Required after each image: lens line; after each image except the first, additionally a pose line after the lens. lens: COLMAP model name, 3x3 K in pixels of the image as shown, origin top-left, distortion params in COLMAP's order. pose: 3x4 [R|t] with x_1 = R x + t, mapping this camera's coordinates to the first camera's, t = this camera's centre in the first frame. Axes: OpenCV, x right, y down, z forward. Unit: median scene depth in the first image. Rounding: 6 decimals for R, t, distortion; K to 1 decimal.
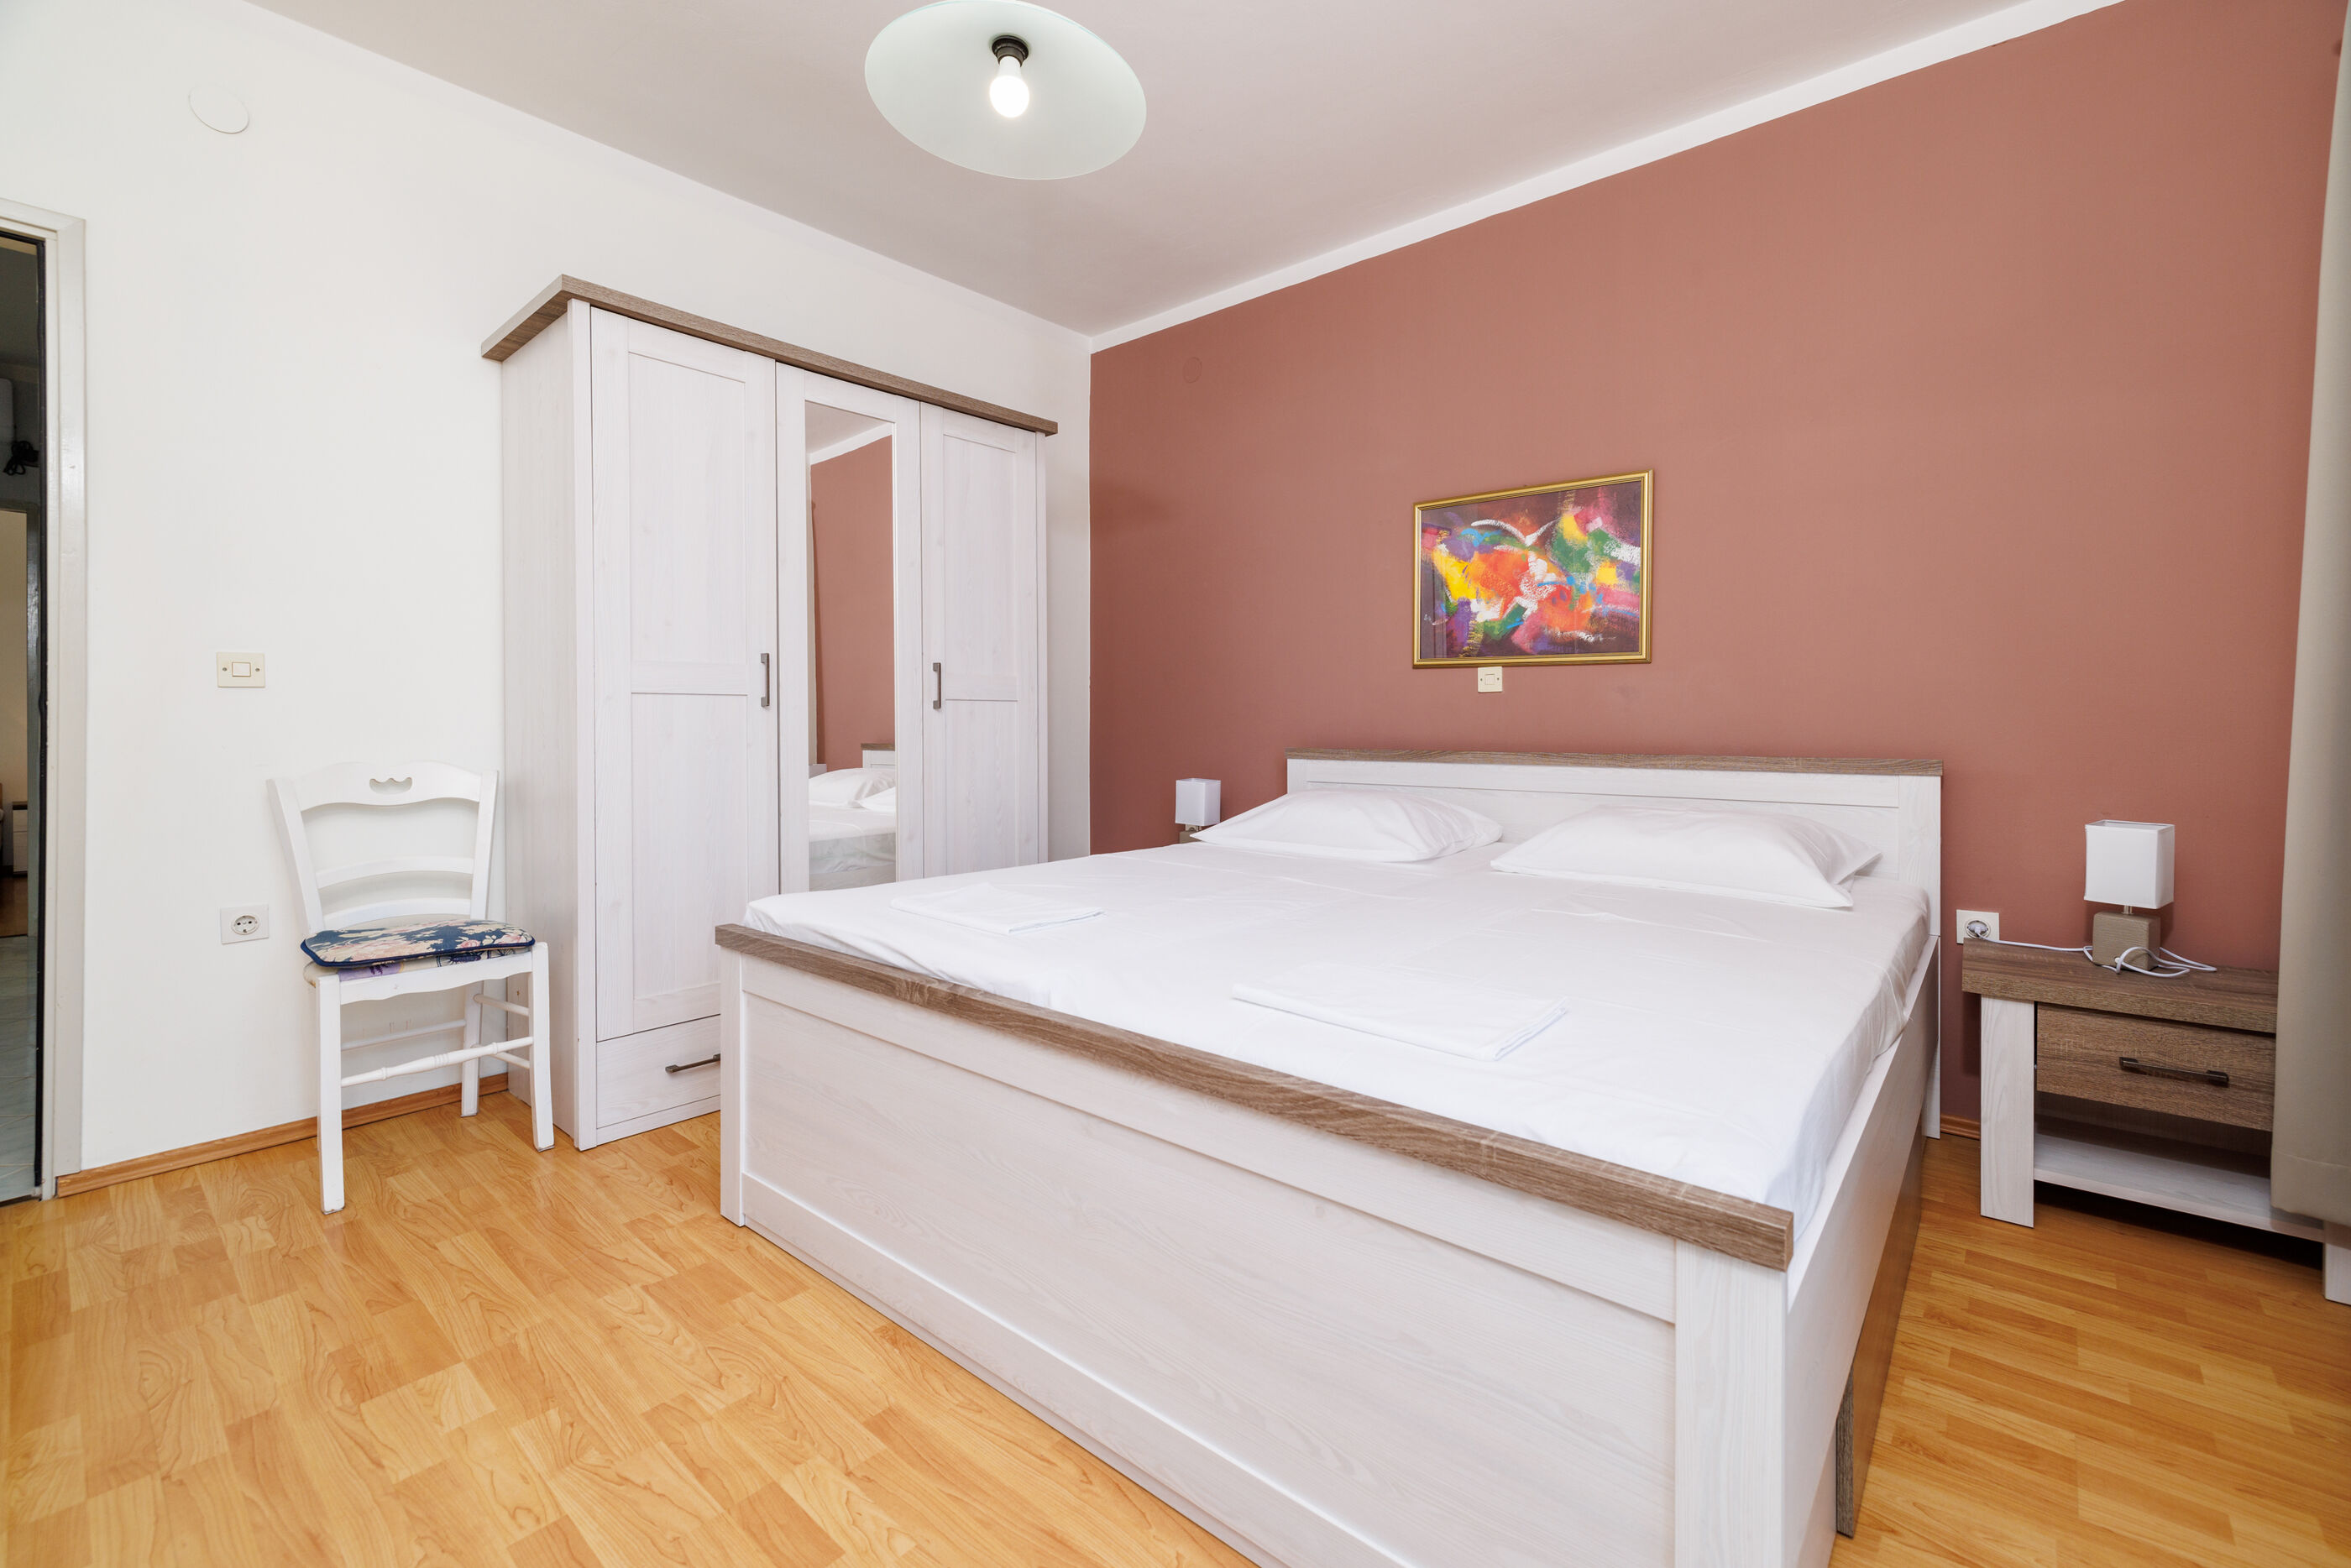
lens RADIAL K [[1002.1, 0, 1142.3], [0, 1002.1, 727.6], [0, 0, 1]] dist [0.009204, -0.000016]
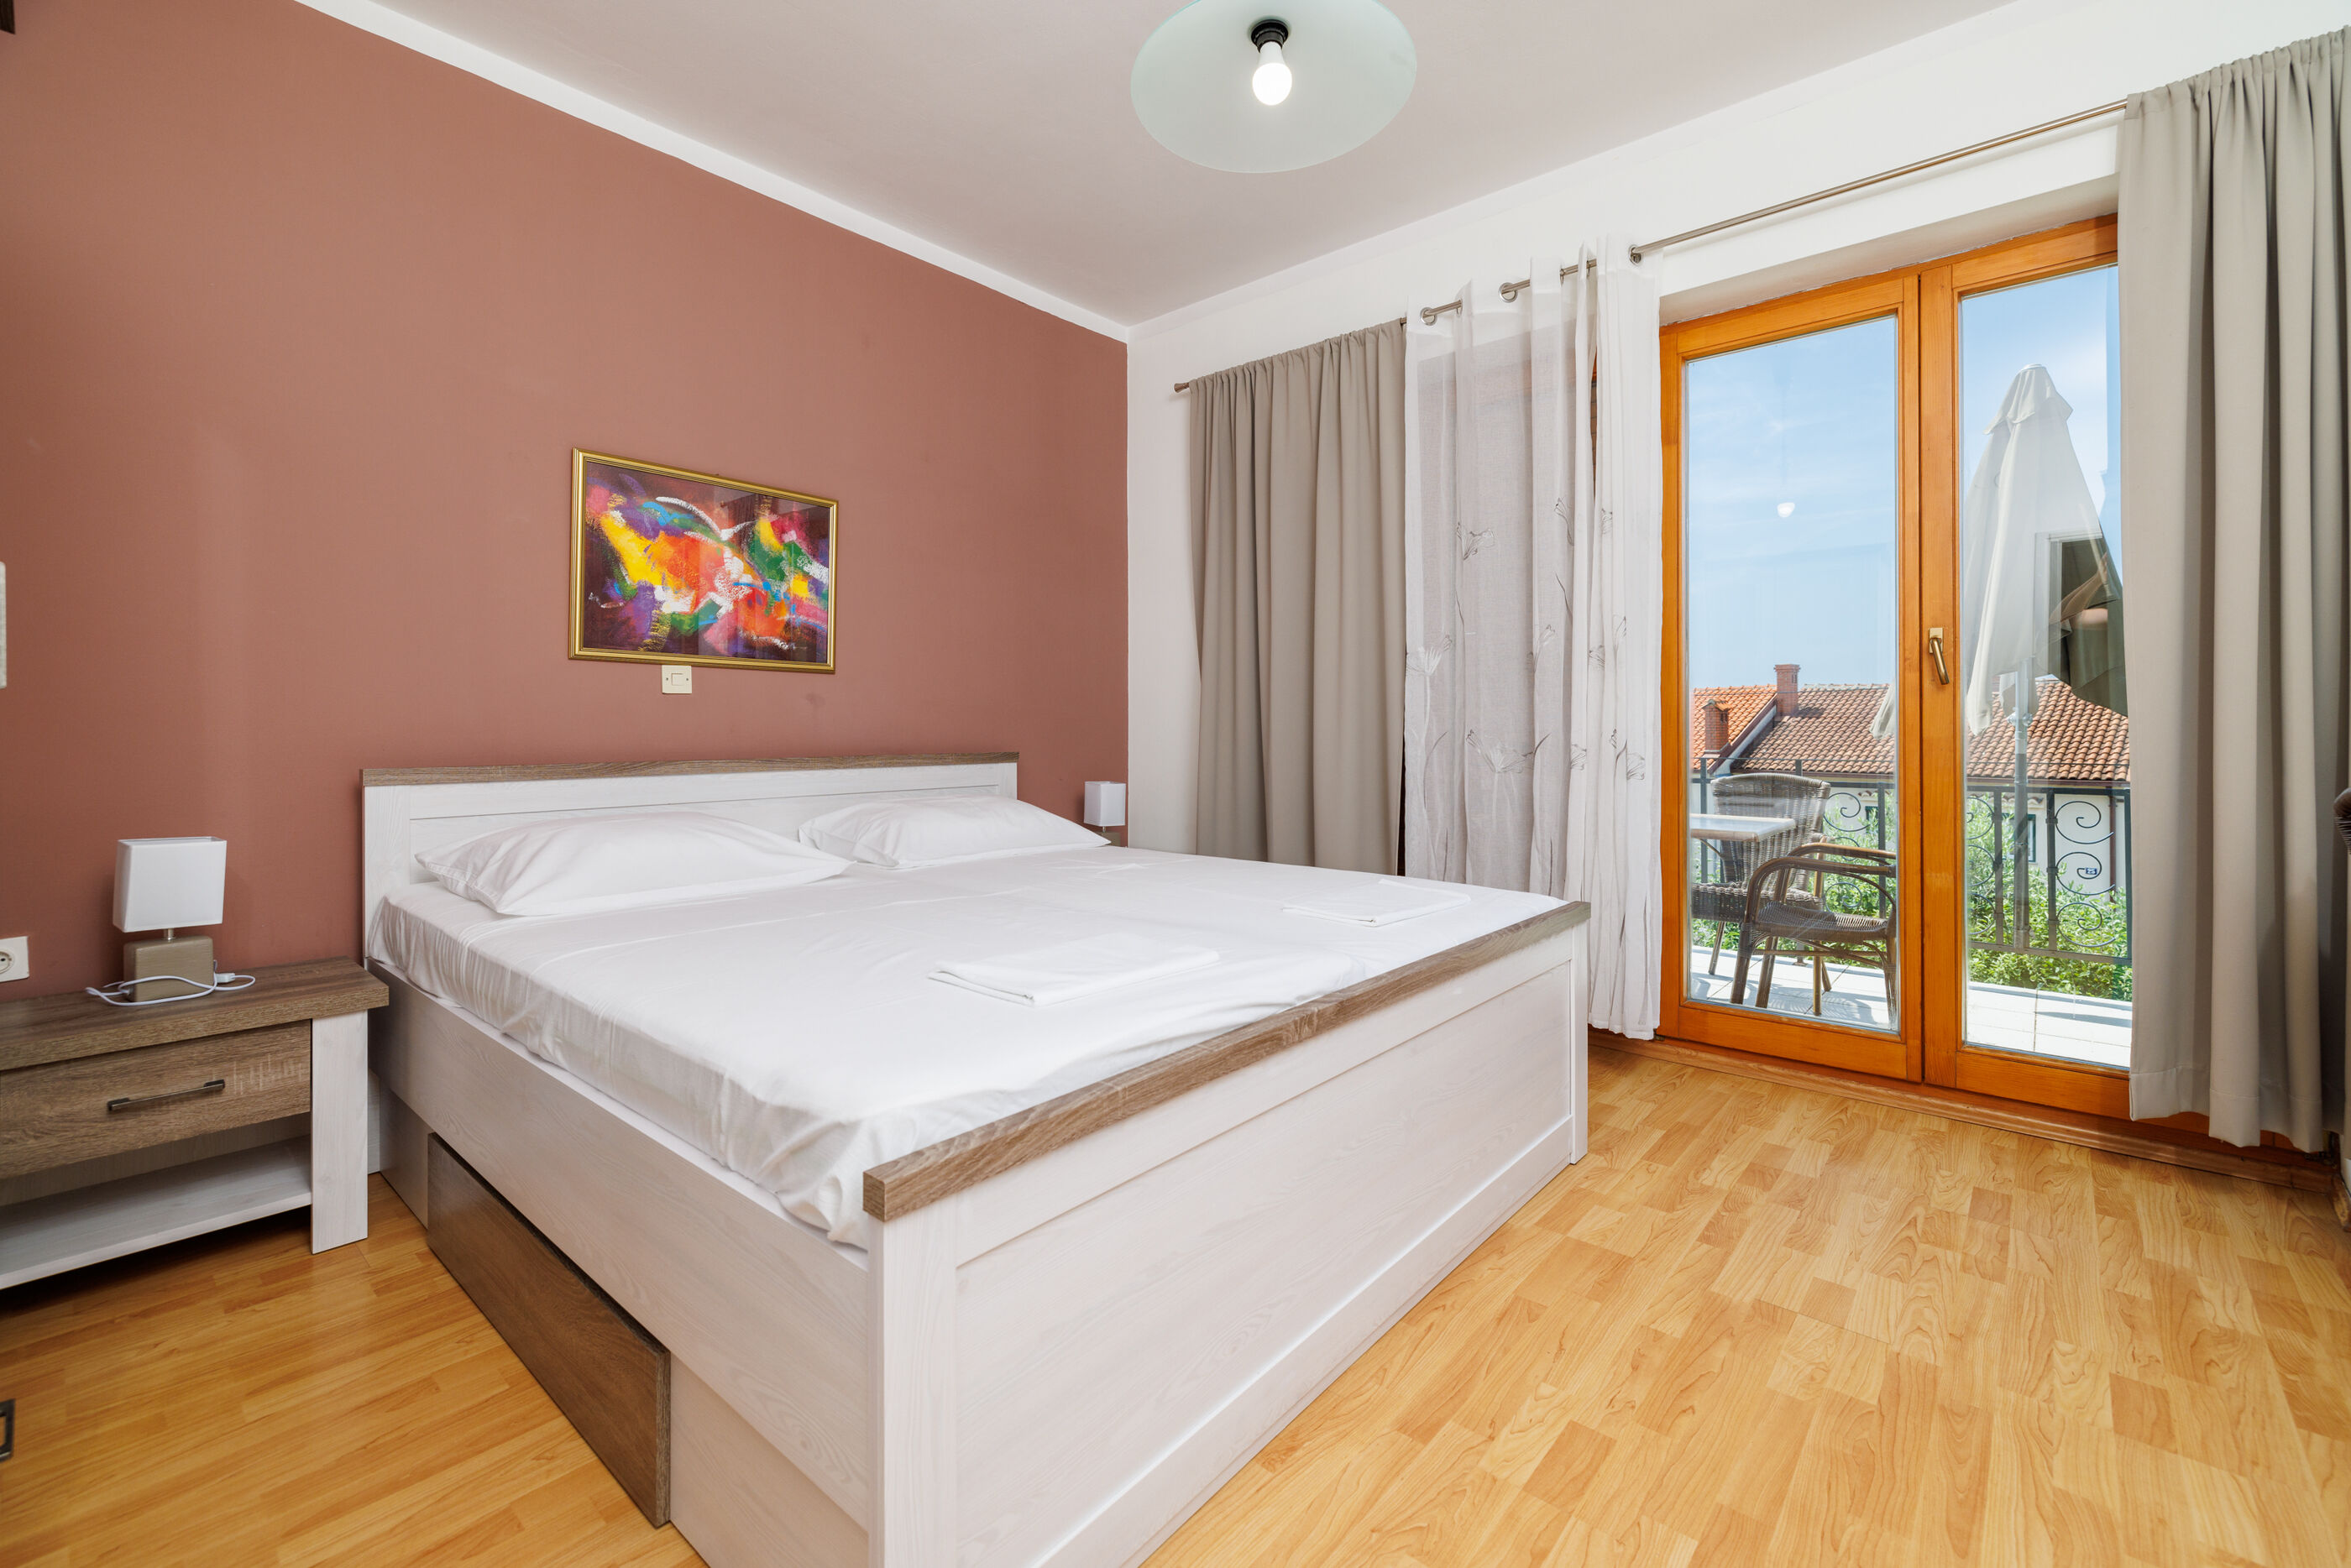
lens RADIAL K [[1002.1, 0, 1233.1], [0, 1002.1, 724.2], [0, 0, 1]] dist [0.009204, -0.000016]
pose [[-0.043335, 0.003405, 0.999055, -0.583610], [0.006951, 0.999971, -0.003106, -0.002525], [-0.999036, 0.006810, -0.043358, 0.572835]]
